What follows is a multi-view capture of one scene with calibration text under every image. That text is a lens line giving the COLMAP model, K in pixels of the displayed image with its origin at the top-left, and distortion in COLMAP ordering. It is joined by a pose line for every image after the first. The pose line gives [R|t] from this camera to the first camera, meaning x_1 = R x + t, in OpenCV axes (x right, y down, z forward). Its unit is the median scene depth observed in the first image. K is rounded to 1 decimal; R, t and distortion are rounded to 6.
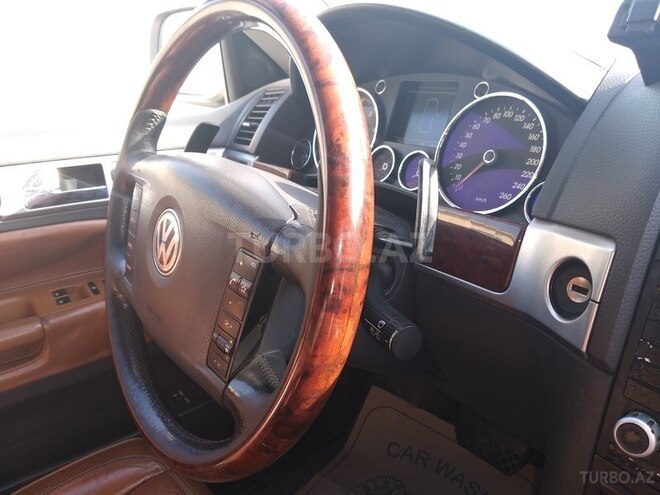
lens RADIAL K [[516.1, 0, 330.0], [0, 516.1, 247.5], [0, 0, 1]] dist [0.054132, -0.069512]
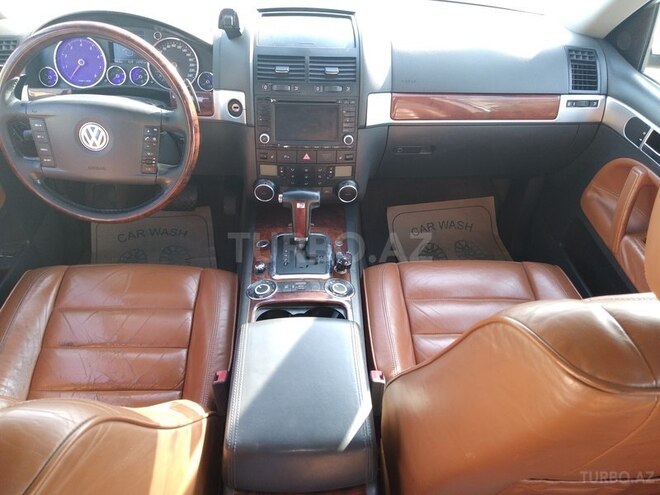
lens RADIAL K [[516.1, 0, 330.0], [0, 516.1, 247.5], [0, 0, 1]] dist [0.054132, -0.069512]
pose [[0.578100, -0.457874, 0.675390, -1.806316], [0.222747, 0.884836, 0.409205, -0.348180], [-0.784974, -0.086120, 0.613514, -1.589716]]
